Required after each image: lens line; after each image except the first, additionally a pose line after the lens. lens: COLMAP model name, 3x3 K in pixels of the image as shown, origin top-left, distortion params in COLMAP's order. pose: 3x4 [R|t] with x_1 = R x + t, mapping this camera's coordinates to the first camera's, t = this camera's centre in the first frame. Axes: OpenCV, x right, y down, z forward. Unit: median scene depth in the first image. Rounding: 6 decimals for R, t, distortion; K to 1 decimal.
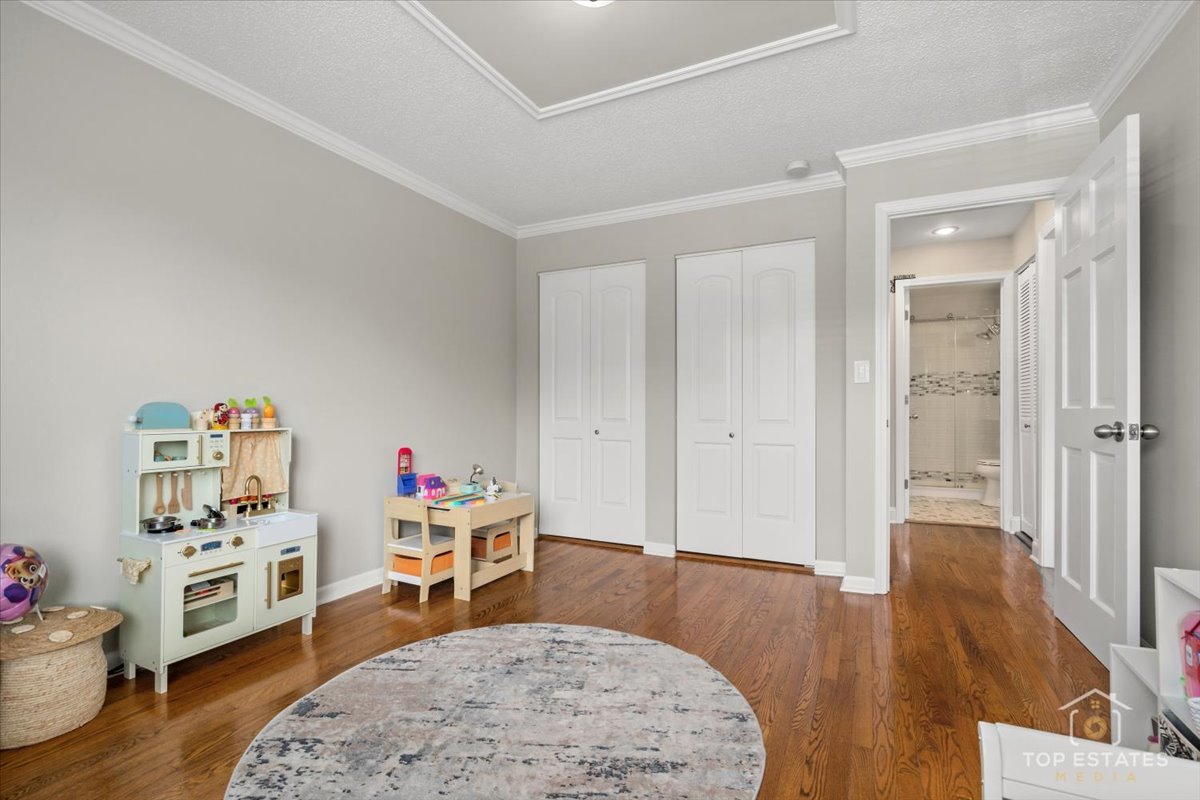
lens RADIAL K [[566.3, 0, 600.0], [0, 566.3, 400.0], [0, 0, 1]] dist [-0.024357, 0.000015]
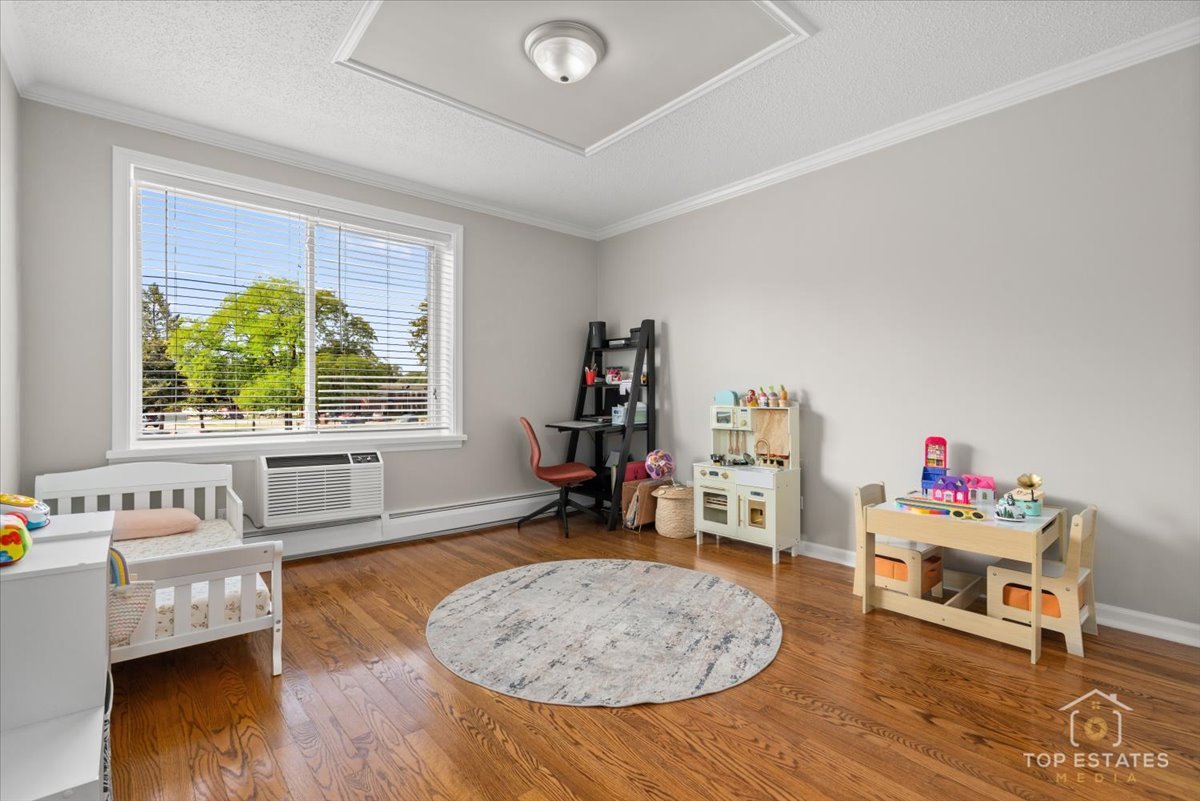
lens RADIAL K [[535.8, 0, 600.0], [0, 535.8, 400.5], [0, 0, 1]] dist [-0.002132, 0.000144]
pose [[-0.394366, 0.008221, -0.918917, 0.921933], [0.018383, 0.999830, 0.001056, 0.027482], [0.918770, -0.016476, -0.394450, 1.289309]]
